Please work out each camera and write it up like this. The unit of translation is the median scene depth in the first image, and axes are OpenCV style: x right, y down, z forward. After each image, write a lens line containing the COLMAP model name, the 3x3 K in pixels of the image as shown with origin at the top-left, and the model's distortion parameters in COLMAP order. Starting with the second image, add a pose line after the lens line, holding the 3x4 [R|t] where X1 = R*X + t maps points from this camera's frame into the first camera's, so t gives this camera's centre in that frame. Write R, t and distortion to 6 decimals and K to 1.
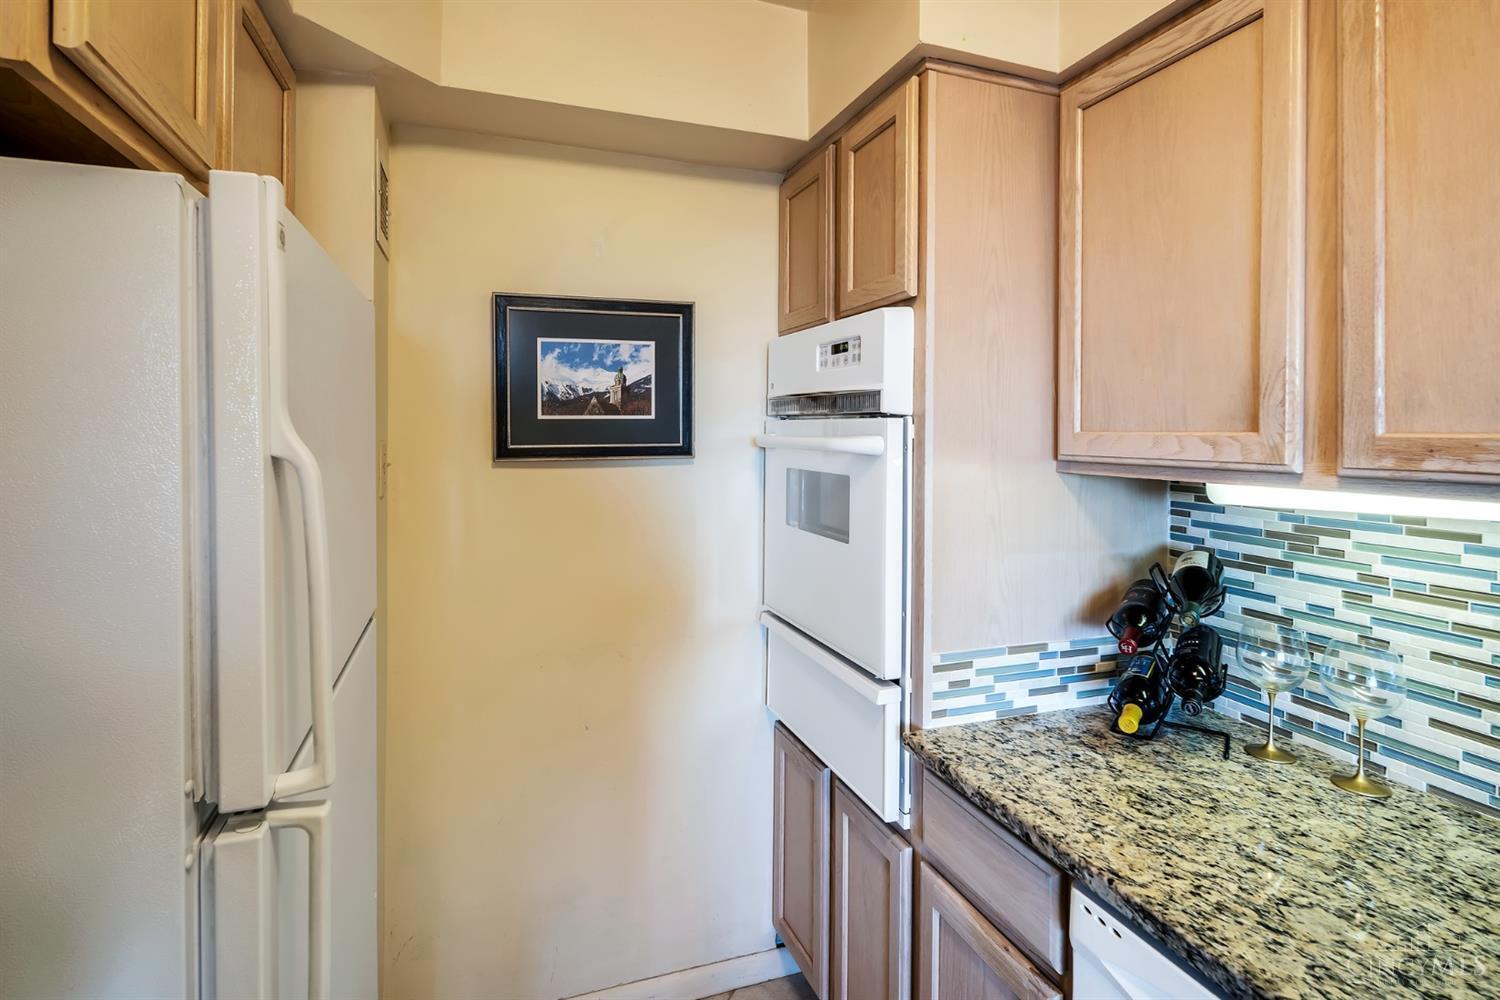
lens RADIAL K [[750.1, 0, 743.0], [0, 750.1, 436.8], [0, 0, 1]] dist [0.005827, 0.000381]
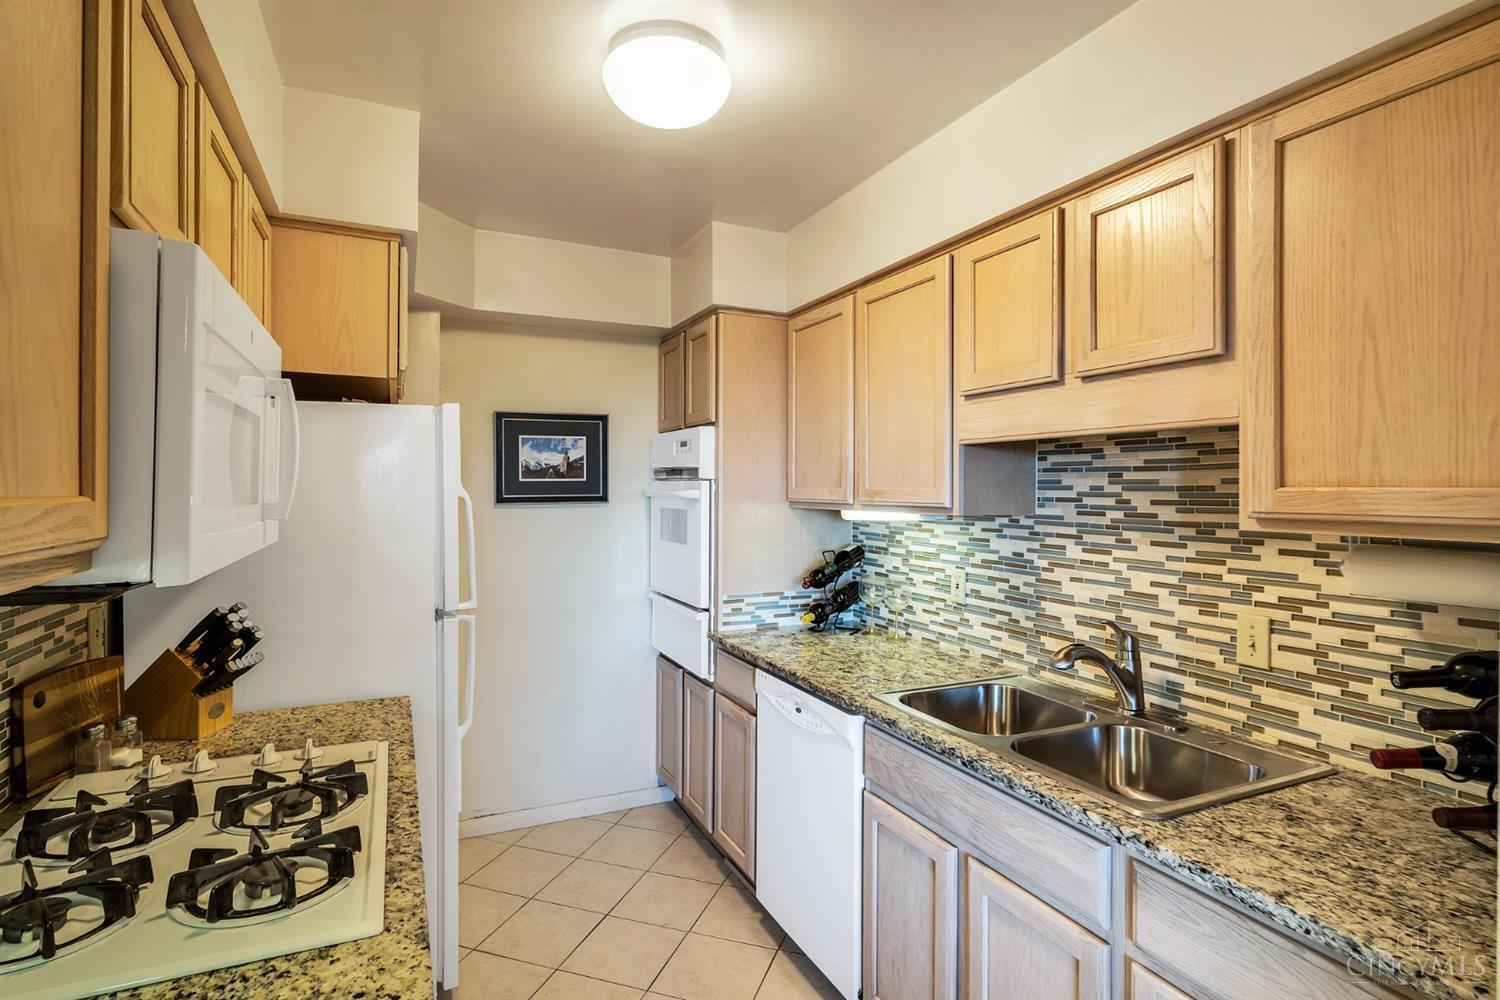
lens RADIAL K [[750.1, 0, 752.6], [0, 750.1, 488.0], [0, 0, 1]] dist [0.005827, 0.000381]
pose [[0.994802, -0.002937, 0.101783, 0.119672], [0.003574, 0.999975, -0.006076, 0.007210], [-0.101762, 0.006408, 0.994788, -1.029134]]
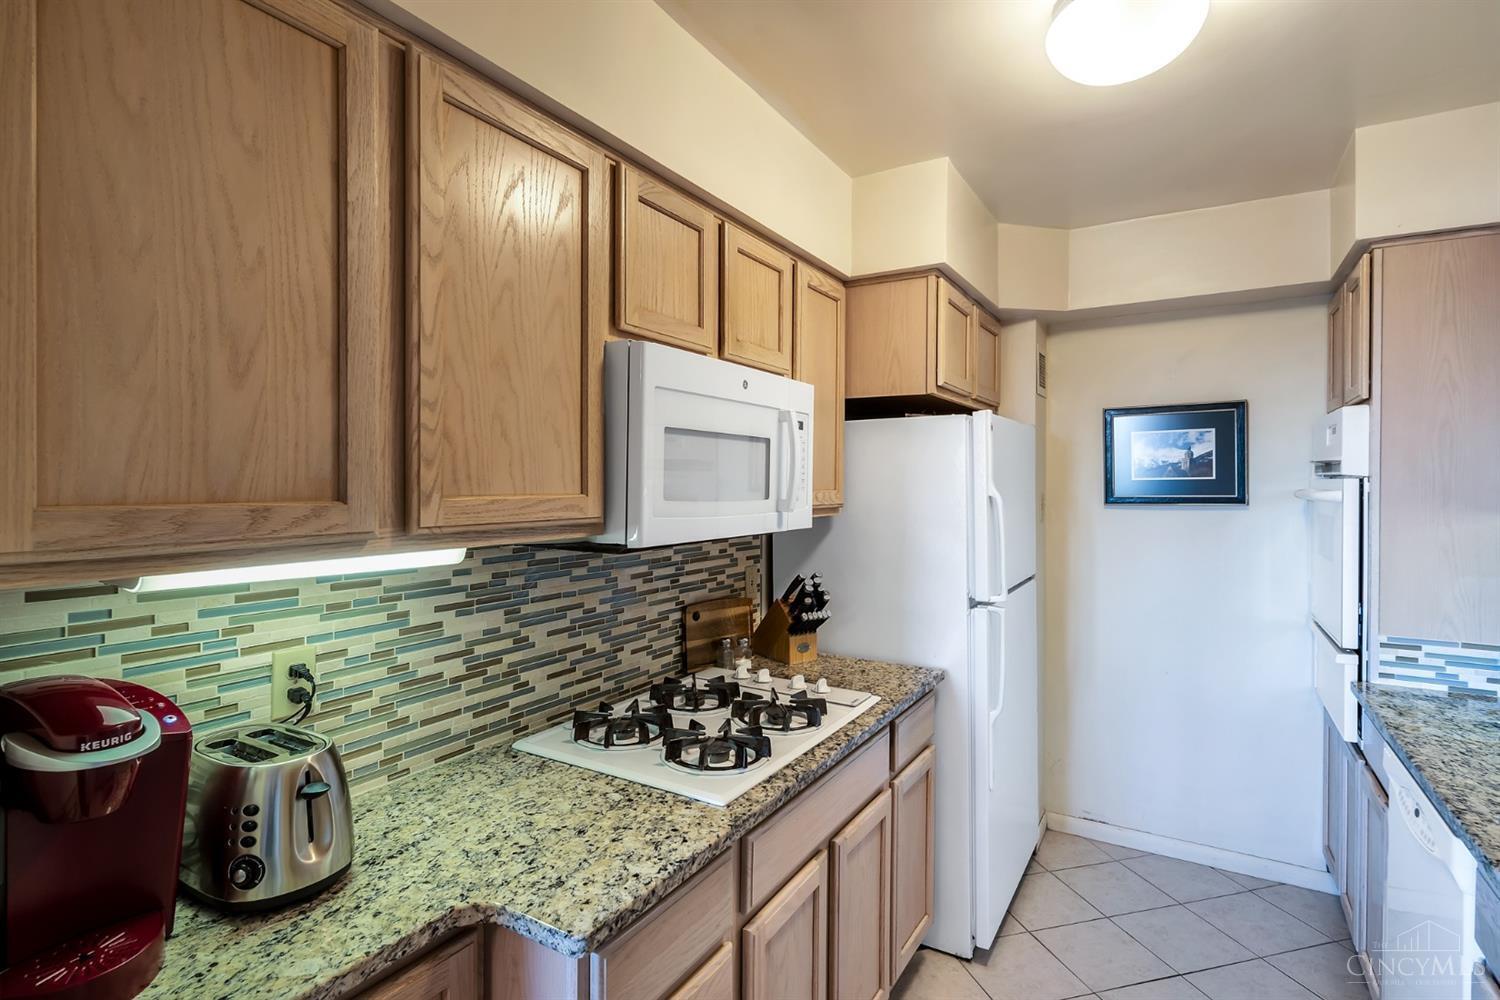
lens RADIAL K [[750.1, 0, 750.8], [0, 750.1, 486.7], [0, 0, 1]] dist [0.005827, 0.000381]
pose [[0.637994, -0.002850, -0.770036, 0.591375], [-0.002437, 0.999981, -0.005721, 0.003374], [0.770038, 0.005527, 0.637975, -0.906285]]
